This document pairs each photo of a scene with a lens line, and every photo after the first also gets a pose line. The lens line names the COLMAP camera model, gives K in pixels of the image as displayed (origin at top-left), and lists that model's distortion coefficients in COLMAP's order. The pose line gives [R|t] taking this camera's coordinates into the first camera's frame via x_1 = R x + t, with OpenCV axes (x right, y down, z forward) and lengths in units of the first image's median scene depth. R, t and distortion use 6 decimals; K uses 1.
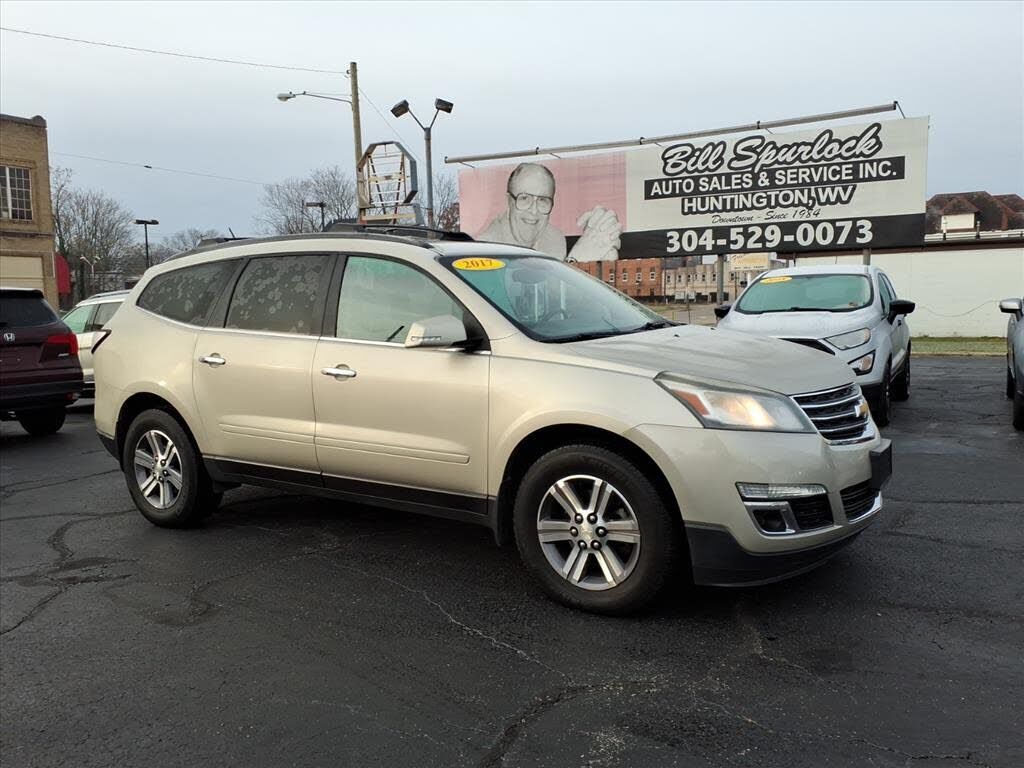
lens RADIAL K [[812.3, 0, 504.0], [0, 812.3, 387.2], [0, 0, 1]] dist [0.001049, -0.005863]
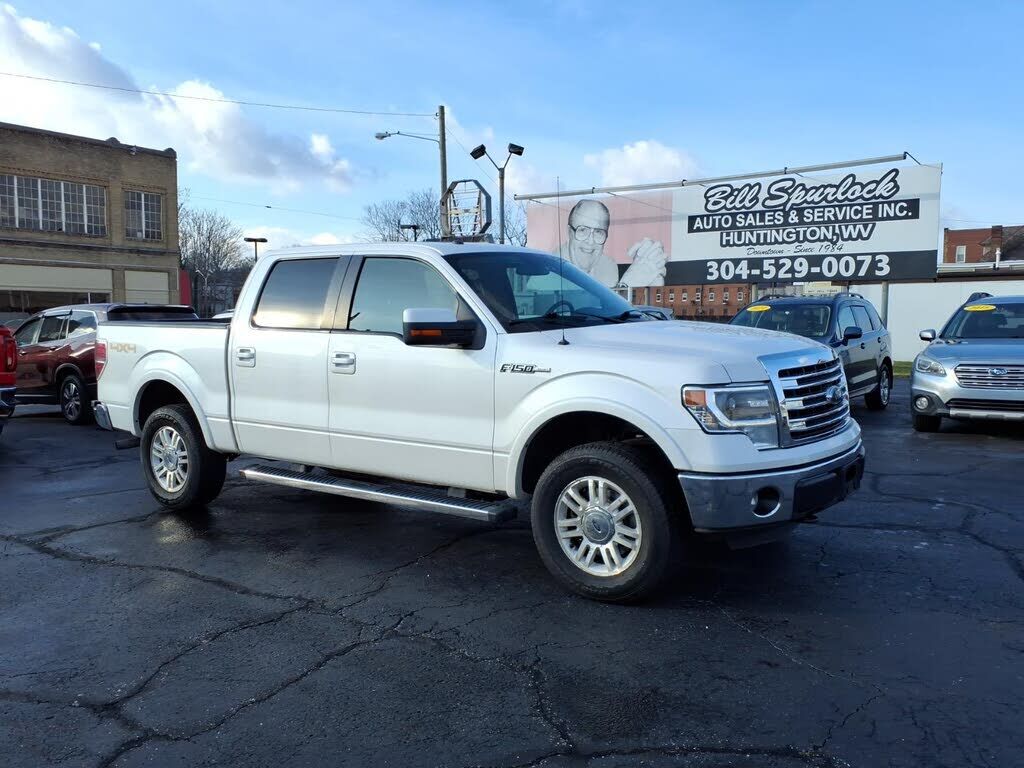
lens RADIAL K [[812.3, 0, 501.2], [0, 812.3, 384.2], [0, 0, 1]] dist [0.001049, -0.005863]
pose [[0.993313, 0.029489, -0.111623, 0.049925], [-0.032069, 0.999257, -0.021391, 0.011313], [0.110909, 0.024828, 0.993520, -0.148641]]
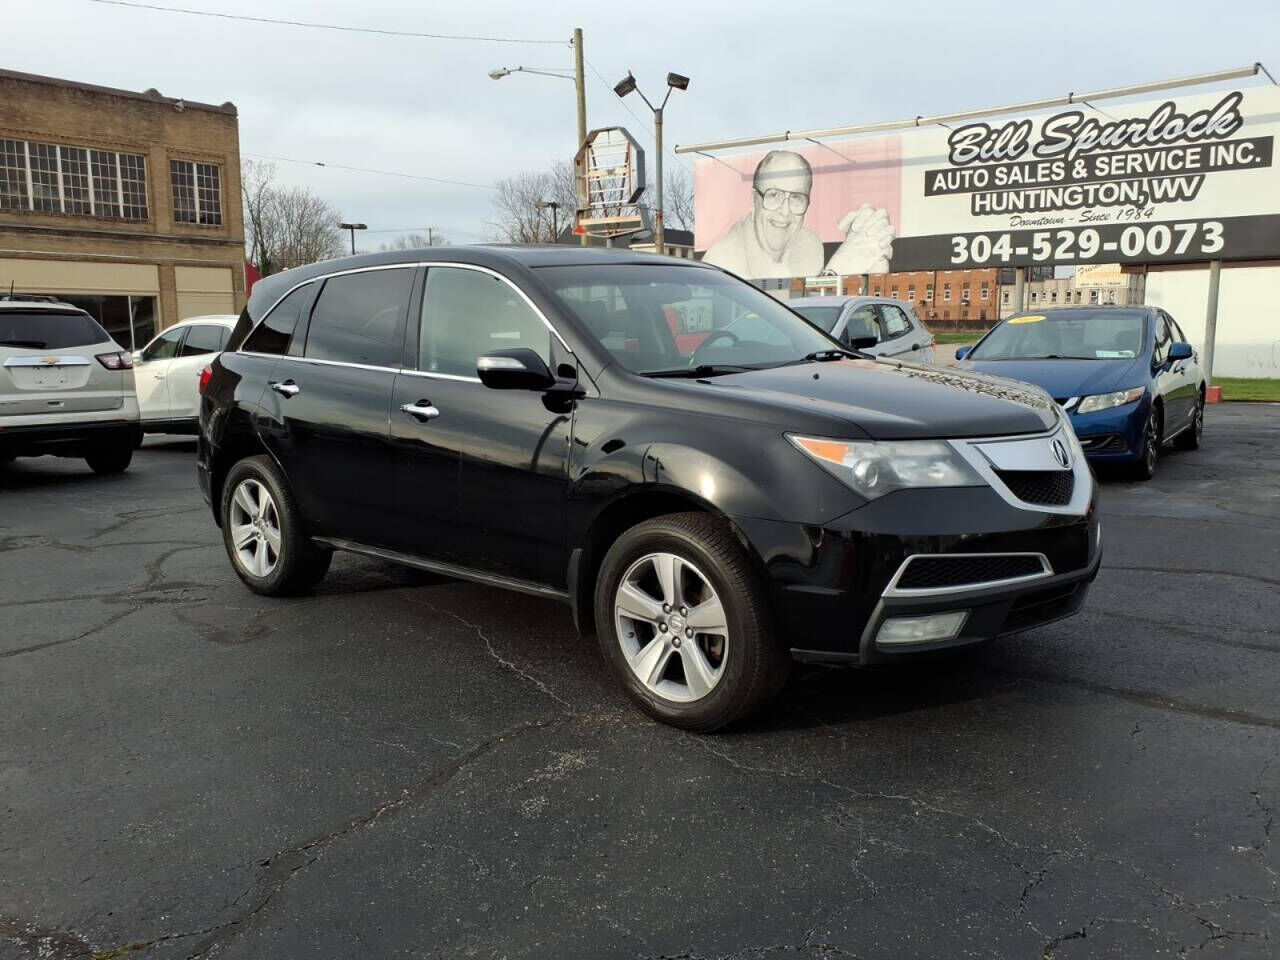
lens RADIAL K [[1015.3, 0, 630.3], [0, 1015.3, 478.7], [0, 0, 1]] dist [0.001049, -0.005863]
pose [[0.987464, 0.034142, -0.154106, 0.055180], [-0.027131, 0.998509, 0.047375, 0.003672], [0.155494, -0.042600, 0.986918, -0.029709]]
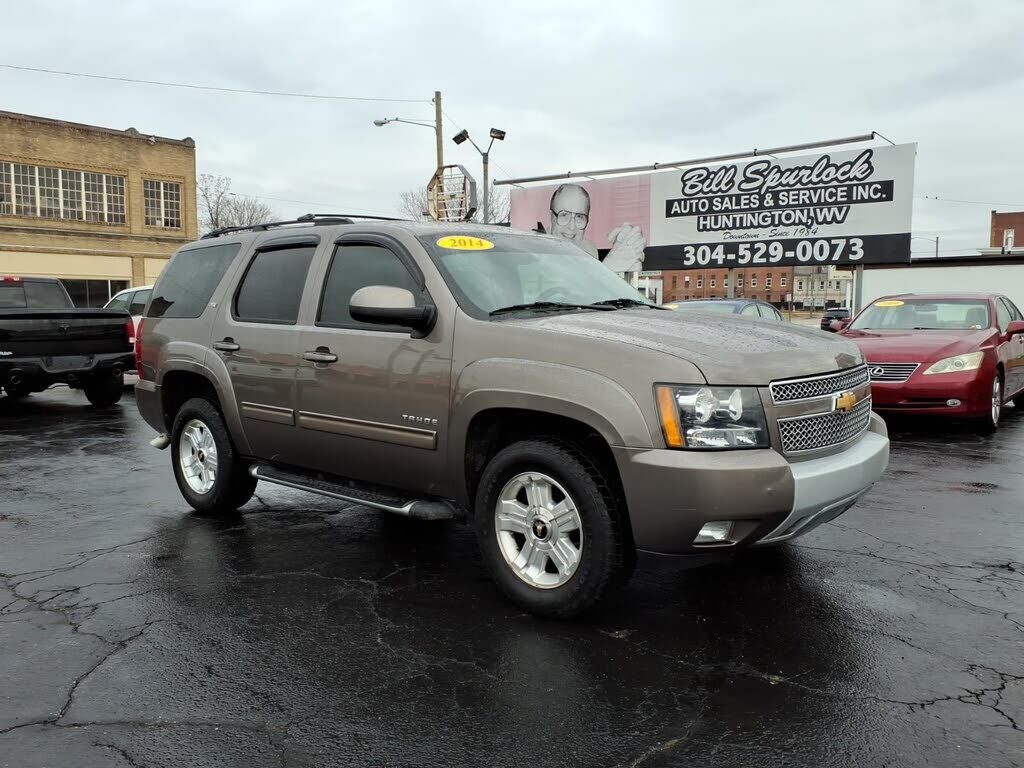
lens RADIAL K [[812.3, 0, 507.8], [0, 812.3, 383.2], [0, 0, 1]] dist [0.001049, -0.005863]
pose [[0.985954, 0.035269, -0.163253, 0.156587], [-0.036528, 0.999322, -0.004712, 0.008693], [0.162976, 0.010609, 0.986573, -0.132645]]
